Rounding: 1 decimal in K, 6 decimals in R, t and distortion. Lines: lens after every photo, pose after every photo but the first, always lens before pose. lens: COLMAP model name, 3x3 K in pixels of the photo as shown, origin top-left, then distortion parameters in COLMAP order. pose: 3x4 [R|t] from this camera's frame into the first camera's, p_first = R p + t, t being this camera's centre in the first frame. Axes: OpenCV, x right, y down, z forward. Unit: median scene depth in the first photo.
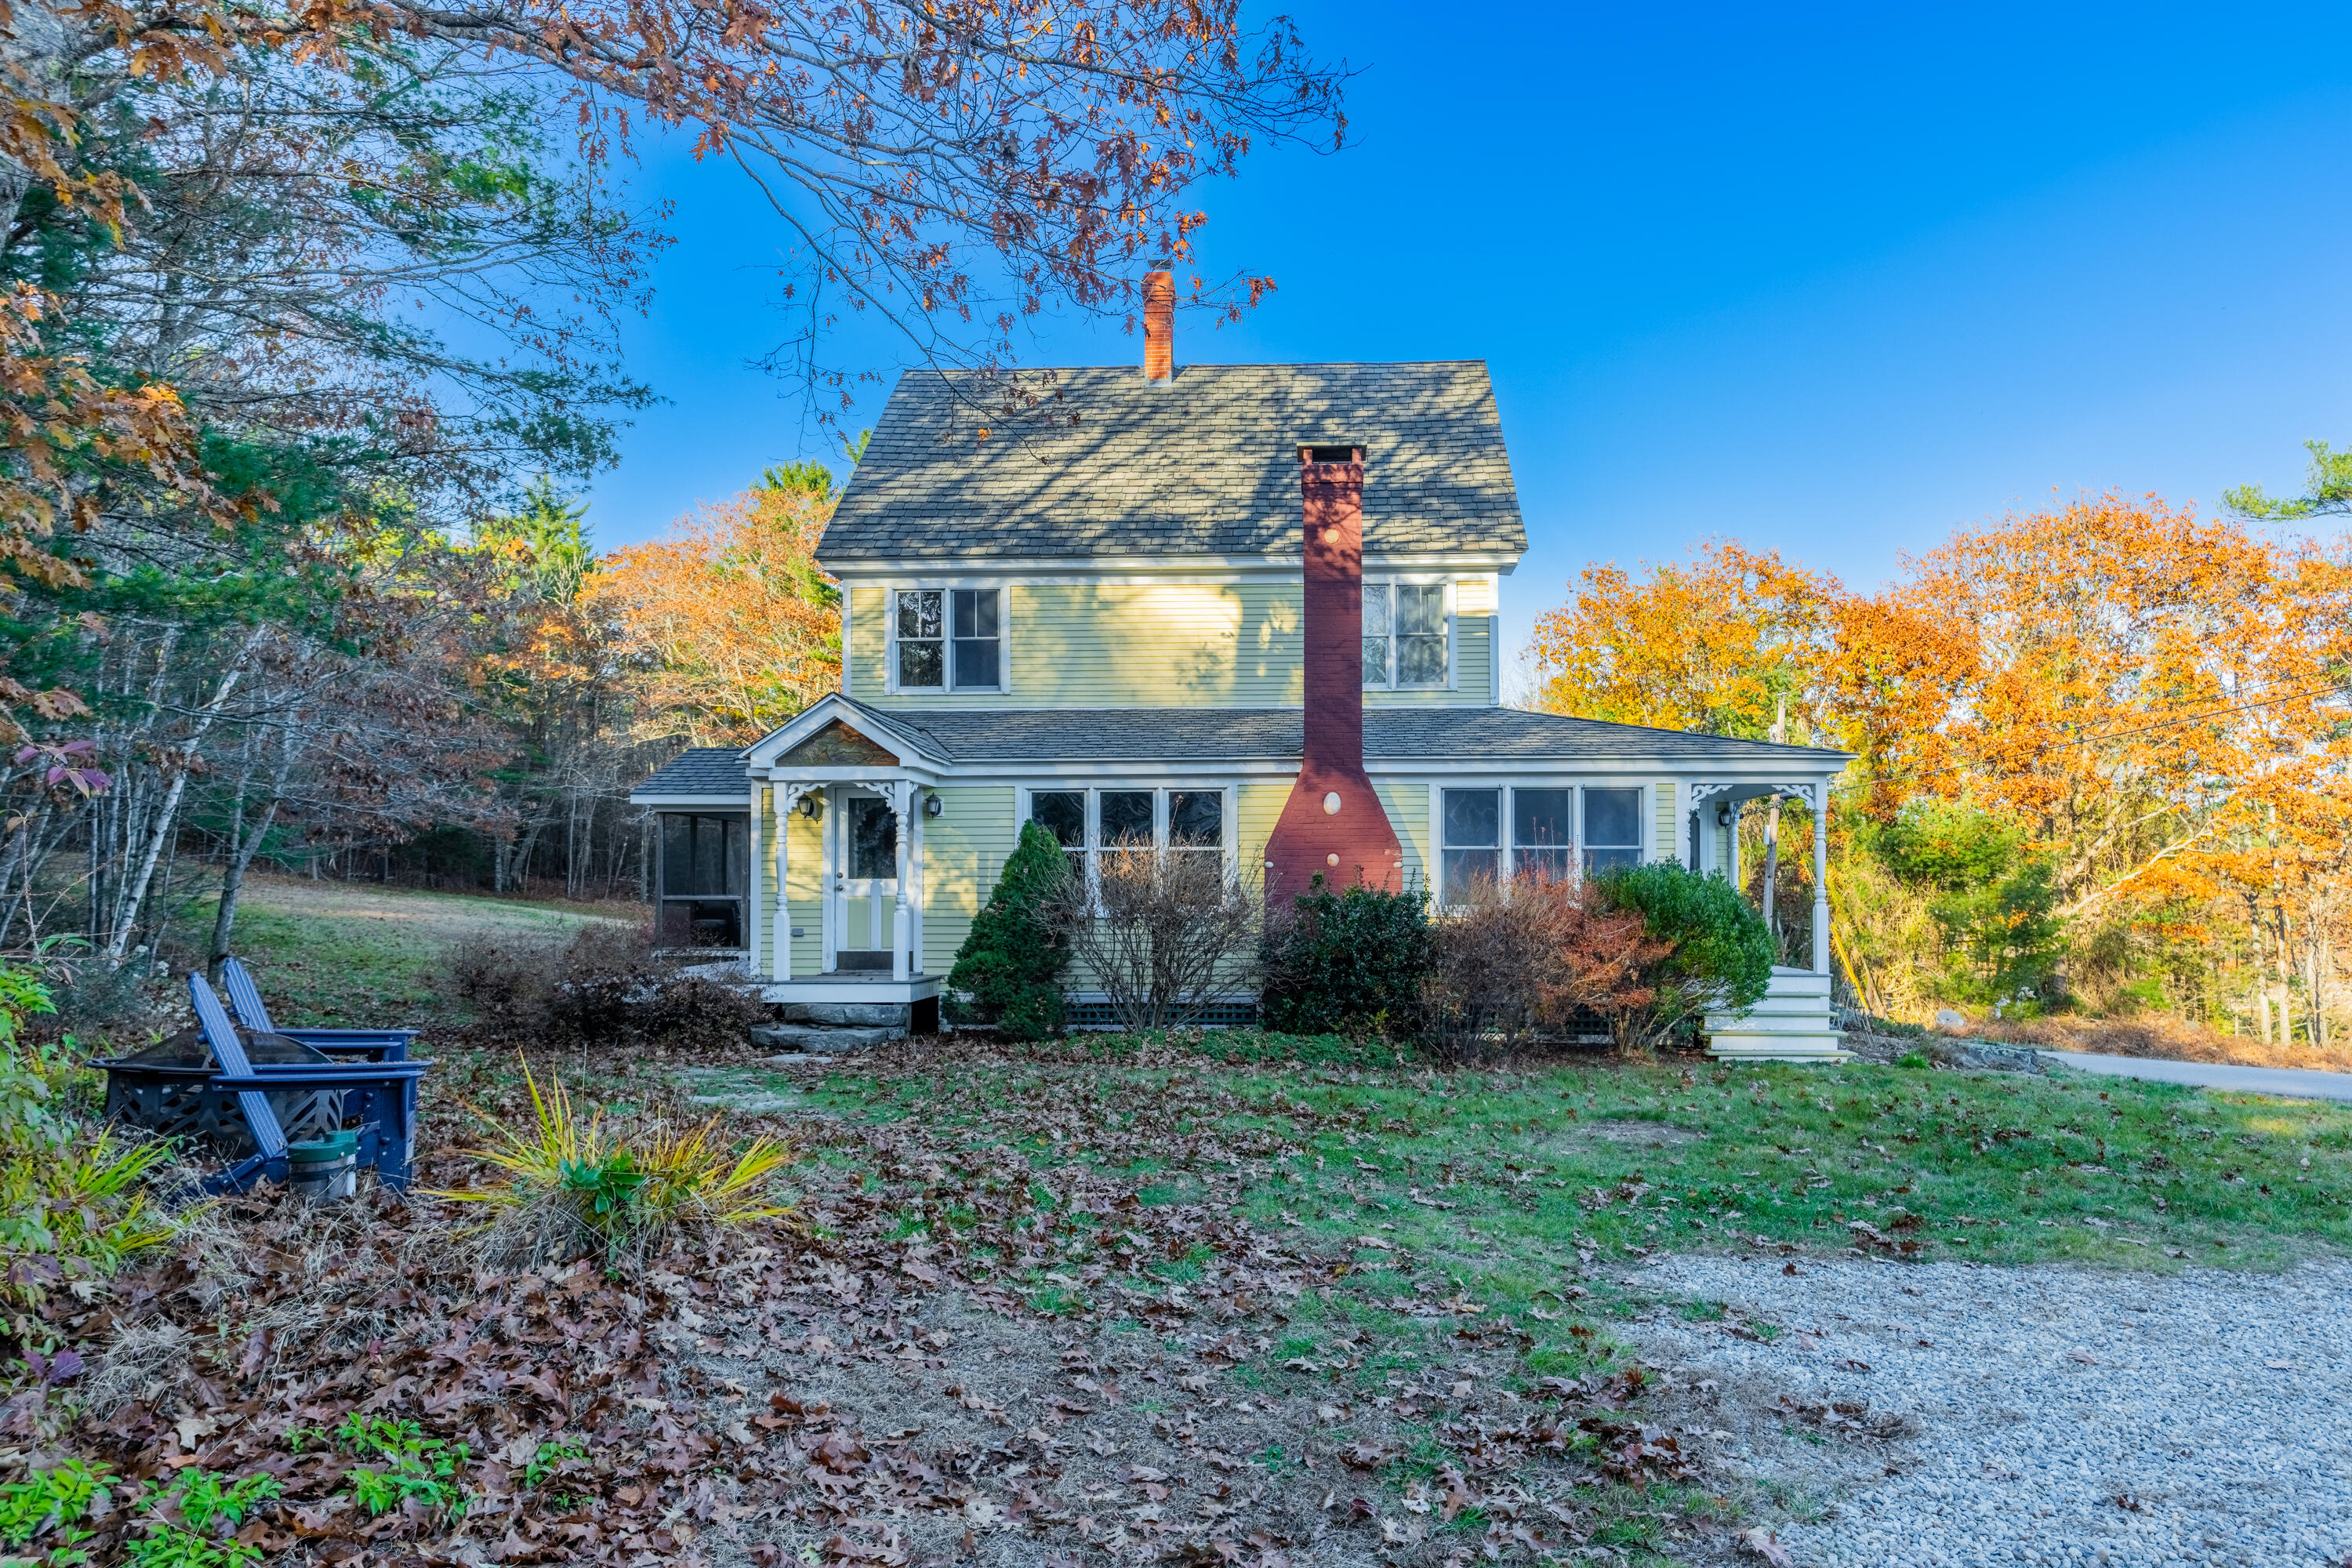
lens RADIAL K [[1362.5, 0, 1255.7], [0, 1362.5, 879.1], [0, 0, 1]] dist [-0.003065, -0.000027]
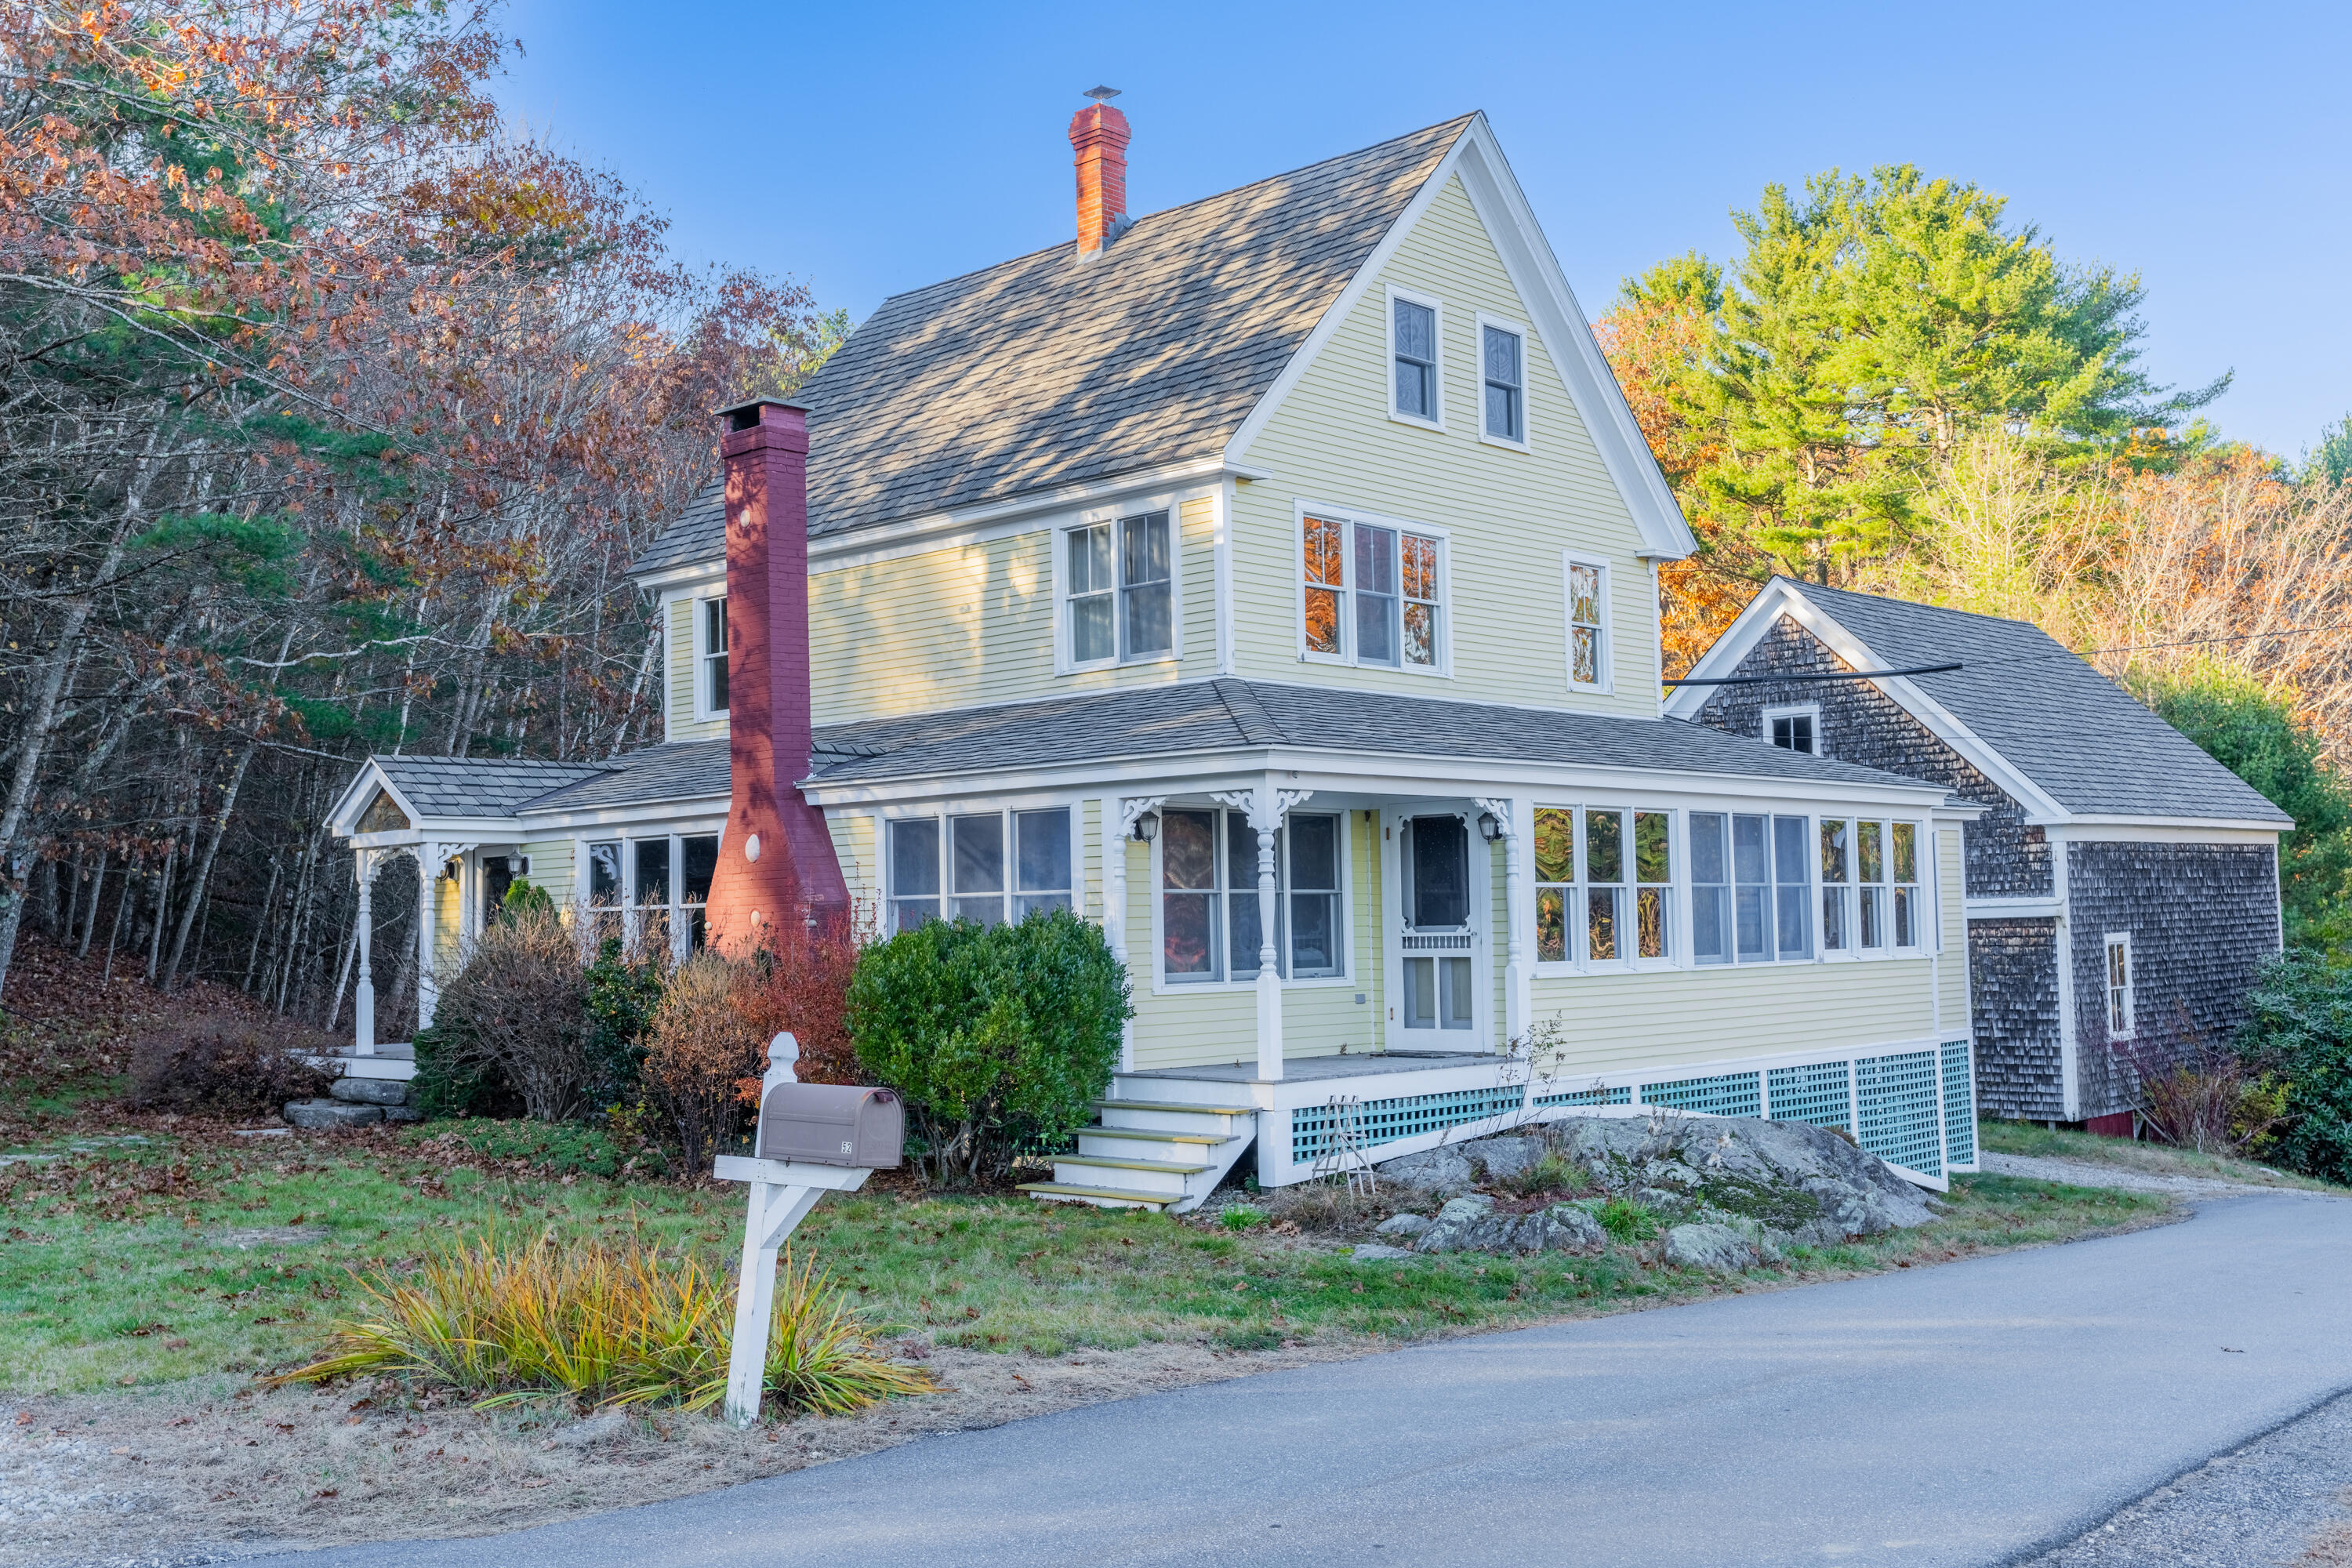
lens RADIAL K [[2313.7, 0, 1177.8], [0, 2313.7, 789.0], [0, 0, 1]] dist [0.022860, 0.027231]
pose [[0.752950, -0.053346, -0.655912, 1.142267], [0.023370, 0.998248, -0.054360, -0.010211], [0.657663, 0.025601, 0.752877, 0.134684]]
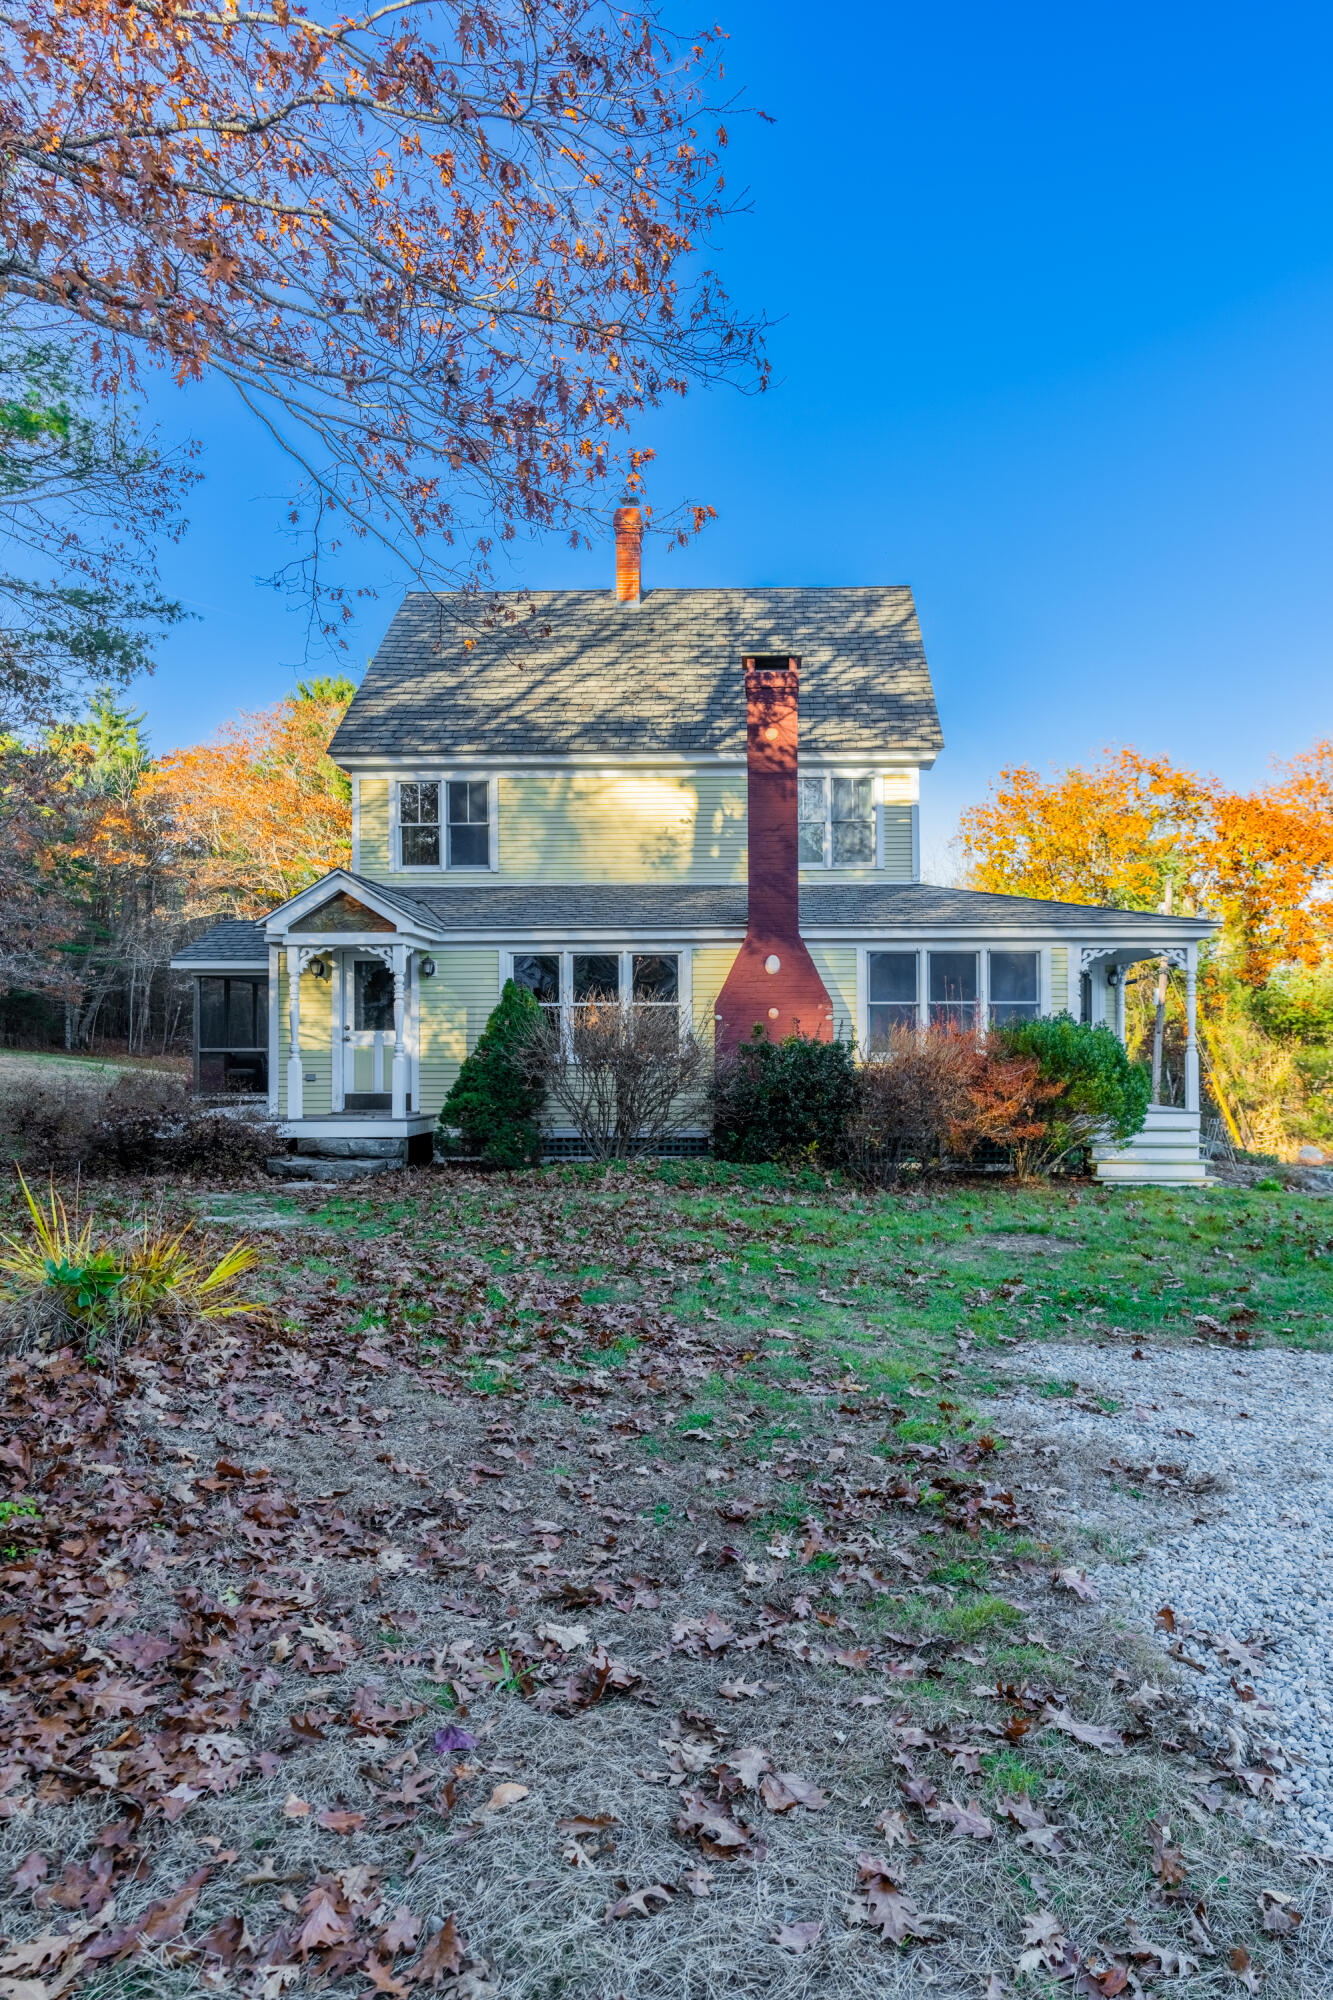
lens RADIAL K [[1167.8, 0, 744.3], [0, 1167.8, 1044.9], [0, 0, 1]] dist [0.000310, -0.000656]
pose [[0.999872, -0.001820, 0.015880, 0.016540], [0.001719, 0.999978, 0.006346, 0.006287], [-0.015891, -0.006318, 0.999854, 0.005083]]
